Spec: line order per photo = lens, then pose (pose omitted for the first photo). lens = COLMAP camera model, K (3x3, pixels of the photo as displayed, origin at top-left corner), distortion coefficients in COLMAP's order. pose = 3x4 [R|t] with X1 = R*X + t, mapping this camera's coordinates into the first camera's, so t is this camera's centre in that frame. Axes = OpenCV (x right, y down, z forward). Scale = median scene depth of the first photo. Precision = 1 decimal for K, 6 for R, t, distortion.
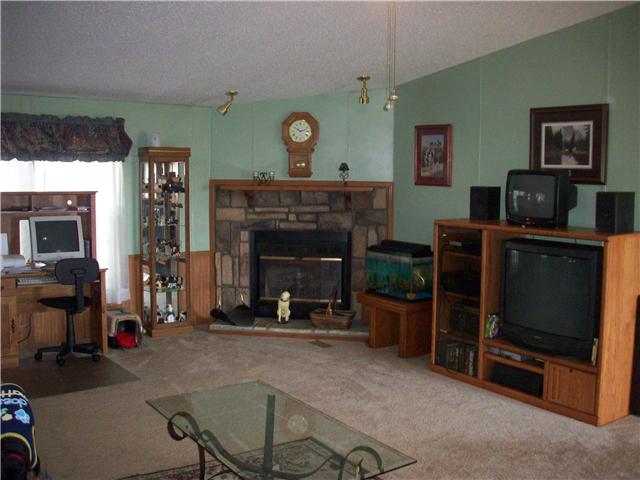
lens RADIAL K [[693.9, 0, 320.0], [0, 693.9, 240.0], [0, 0, 1]] dist [-0.072947, -0.002306]
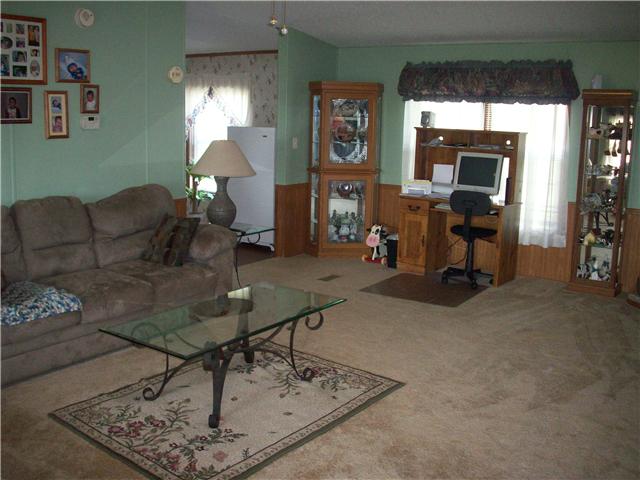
lens RADIAL K [[693.9, 0, 320.0], [0, 693.9, 240.0], [0, 0, 1]] dist [-0.072947, -0.002306]
pose [[0.290365, 0.180432, -0.939751, 0.525127], [-0.113057, 0.981653, 0.153545, -0.032826], [0.950214, 0.061661, 0.305437, 0.358193]]
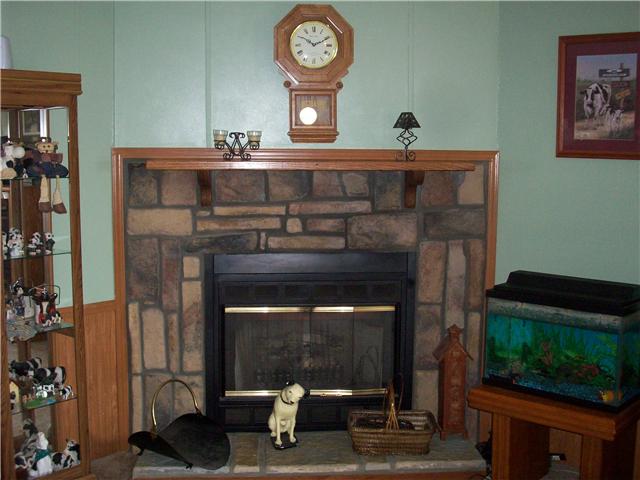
lens RADIAL K [[826.5, 0, 320.0], [0, 826.5, 240.0], [0, 0, 1]] dist [-0.031509, -0.017158]
pose [[0.971154, -0.030901, 0.236443, -0.162083], [0.025004, 0.999298, 0.027898, -0.039034], [-0.237139, -0.021181, 0.971245, 0.445964]]
